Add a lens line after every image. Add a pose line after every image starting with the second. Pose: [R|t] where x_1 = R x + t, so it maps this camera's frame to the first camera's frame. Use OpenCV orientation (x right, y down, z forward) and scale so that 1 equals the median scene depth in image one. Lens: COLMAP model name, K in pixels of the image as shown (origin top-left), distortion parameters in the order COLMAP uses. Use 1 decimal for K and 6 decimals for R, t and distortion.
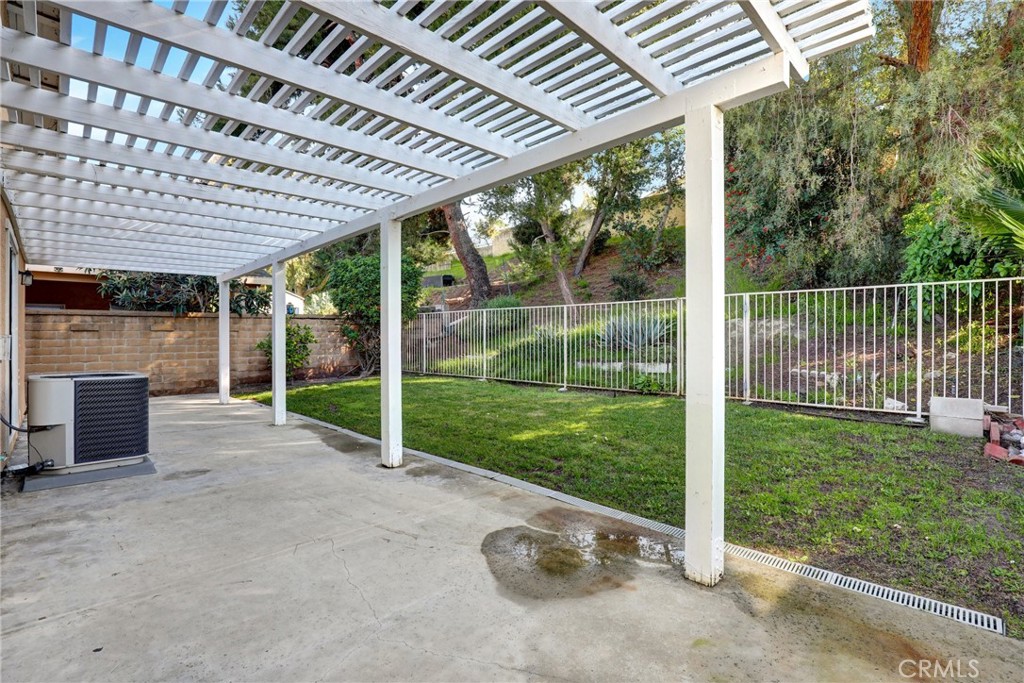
lens RADIAL K [[486.7, 0, 515.8], [0, 486.7, 343.3], [0, 0, 1]] dist [-0.029341, 0.008518]
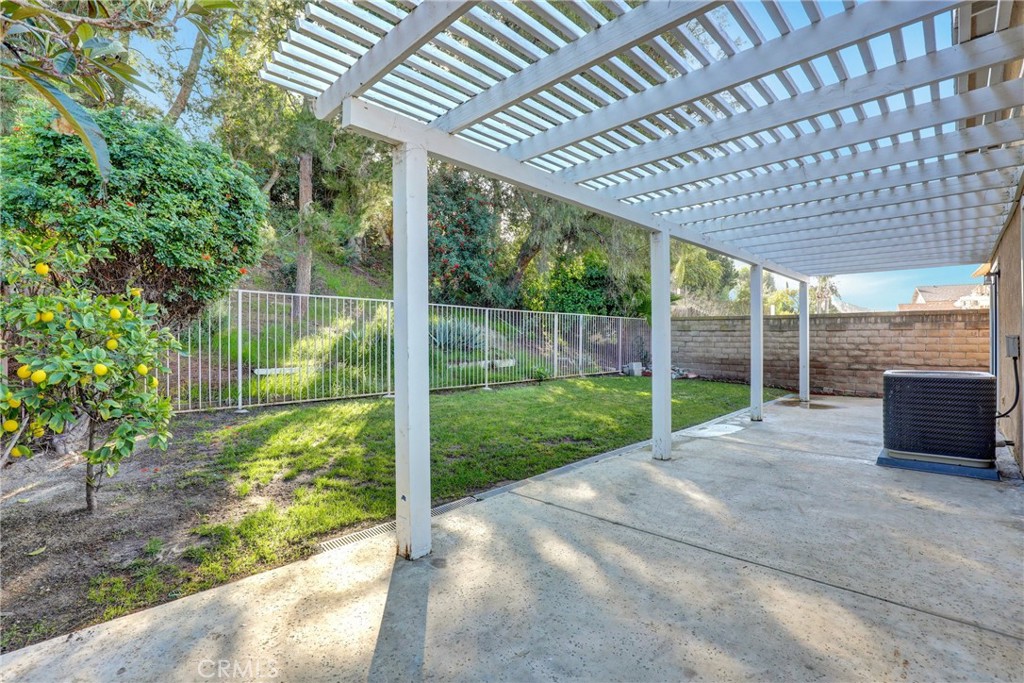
lens RADIAL K [[486.7, 0, 515.1], [0, 486.7, 344.1], [0, 0, 1]] dist [-0.029341, 0.008518]
pose [[-0.054298, 0.000833, 0.998524, -0.884751], [-0.003312, 0.999994, -0.001015, 0.002424], [-0.998519, -0.003362, -0.054295, 0.963833]]
